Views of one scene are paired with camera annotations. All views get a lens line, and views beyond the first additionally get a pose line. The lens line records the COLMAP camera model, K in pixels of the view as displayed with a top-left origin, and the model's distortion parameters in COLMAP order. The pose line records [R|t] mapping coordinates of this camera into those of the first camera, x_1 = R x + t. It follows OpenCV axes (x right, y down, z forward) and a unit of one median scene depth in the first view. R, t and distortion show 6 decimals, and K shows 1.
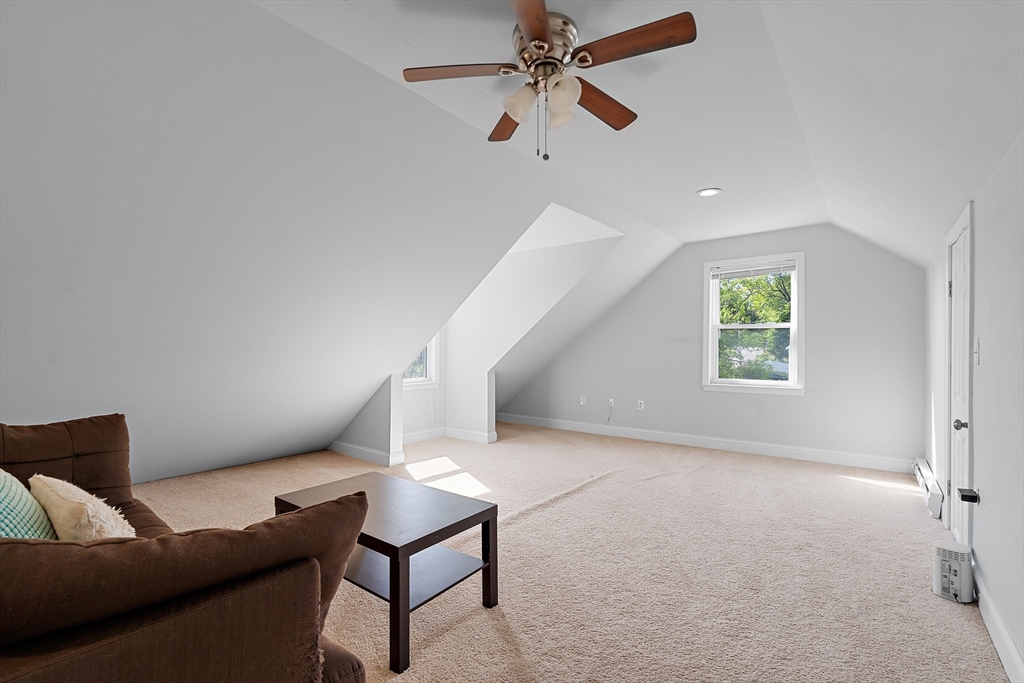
lens RADIAL K [[452.4, 0, 512.0], [0, 452.4, 342.3], [0, 0, 1]] dist [-0.014296, -0.000402]
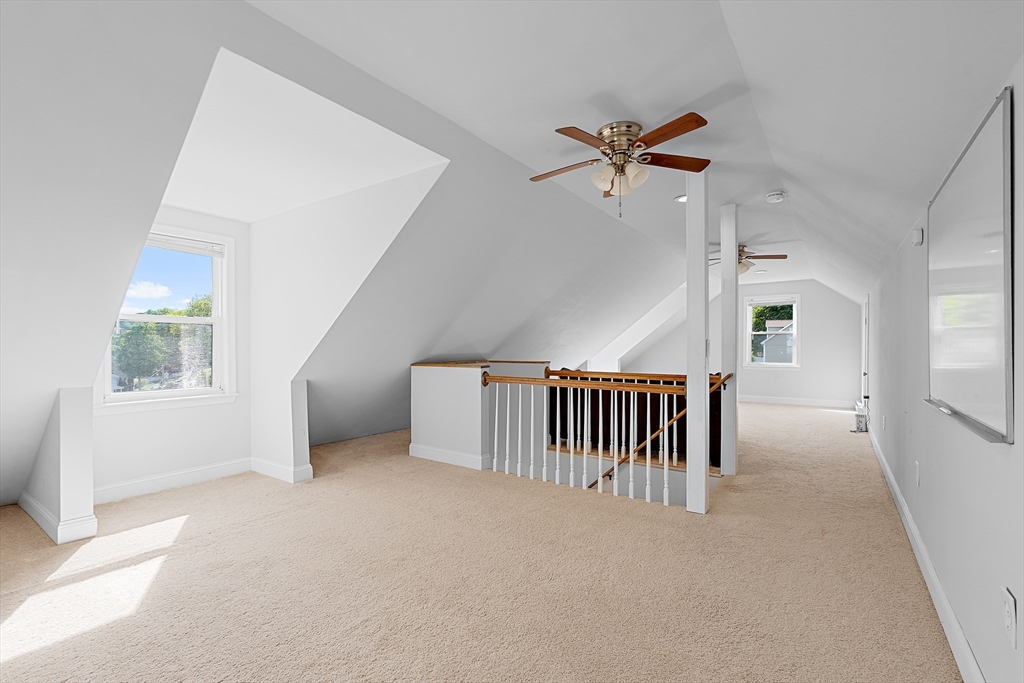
lens RADIAL K [[452.4, 0, 512.8], [0, 452.4, 345.5], [0, 0, 1]] dist [-0.014296, -0.000402]
pose [[0.999048, -0.005989, 0.043202, -0.623309], [0.005341, 0.999872, 0.015092, -0.019791], [-0.043287, -0.014847, 0.998952, -0.809748]]
